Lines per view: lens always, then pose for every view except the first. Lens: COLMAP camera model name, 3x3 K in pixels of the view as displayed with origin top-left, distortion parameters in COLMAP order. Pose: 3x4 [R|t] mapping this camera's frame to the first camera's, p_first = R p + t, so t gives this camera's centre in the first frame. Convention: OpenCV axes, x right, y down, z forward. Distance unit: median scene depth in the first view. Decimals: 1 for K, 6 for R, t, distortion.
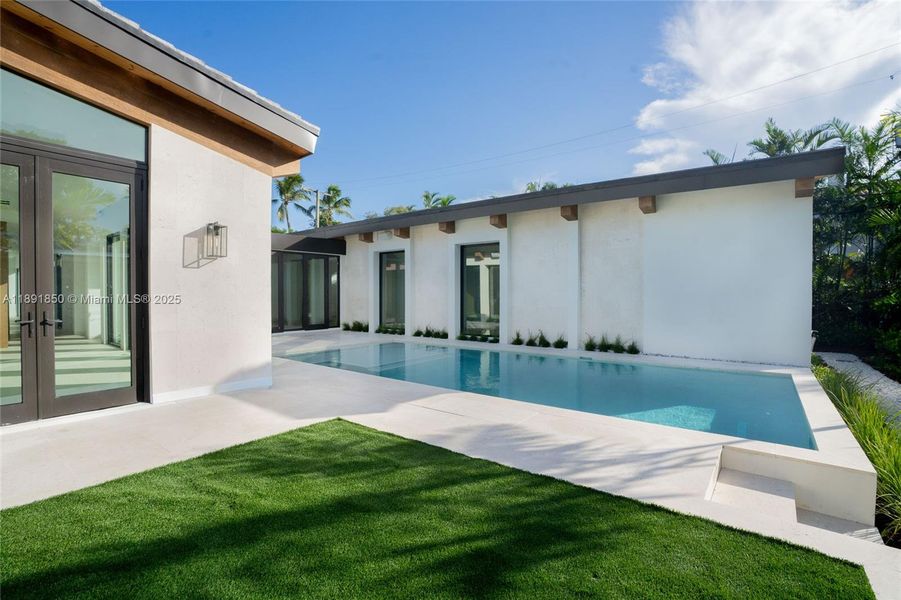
lens RADIAL K [[425.2, 0, 454.6], [0, 425.2, 299.2], [0, 0, 1]] dist [-0.006905, 0.000056]
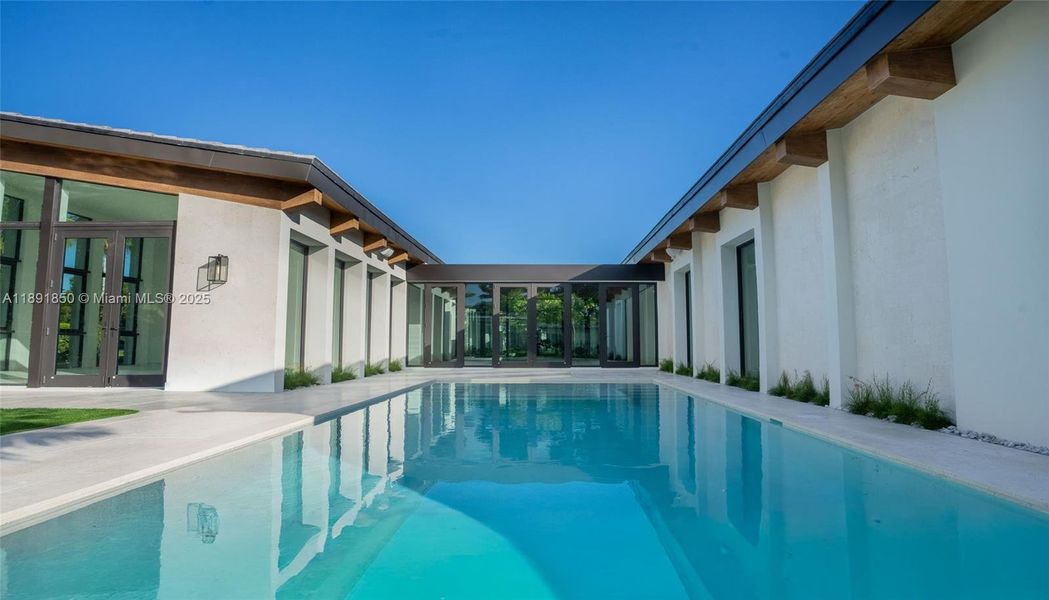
lens RADIAL K [[475.9, 0, 550.4], [0, 475.9, 298.9], [0, 0, 1]] dist [-0.005633, -0.000060]
pose [[0.643862, -0.079940, -0.760954, 1.191425], [0.003326, 0.994810, -0.101693, 0.103527], [0.765134, 0.062945, 0.640786, 0.871357]]
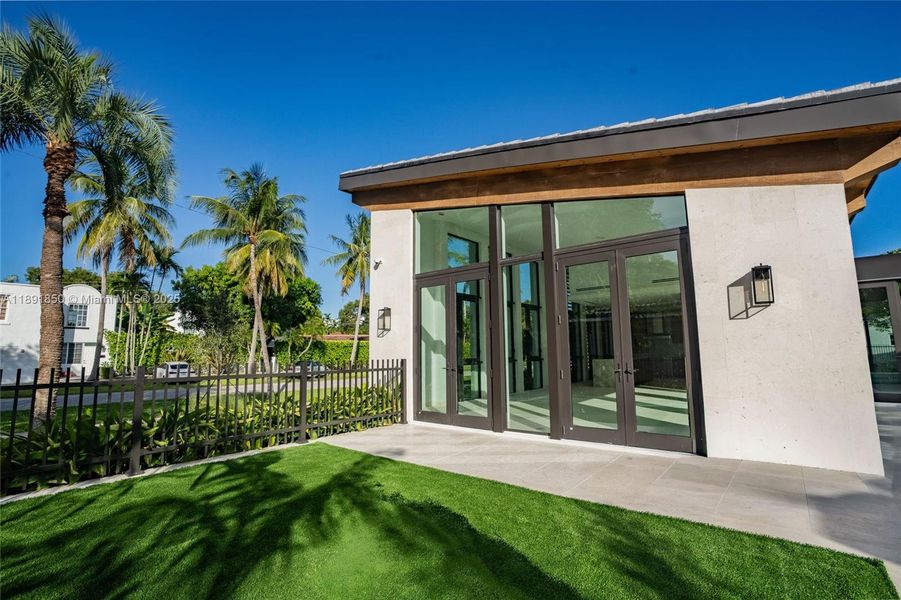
lens RADIAL K [[425.2, 0, 451.5], [0, 425.2, 298.8], [0, 0, 1]] dist [-0.006905, 0.000056]
pose [[-0.015185, -0.122976, -0.992293, 0.311835], [0.007305, 0.992368, -0.123097, -0.007977], [0.999858, -0.009118, -0.014171, 0.380710]]
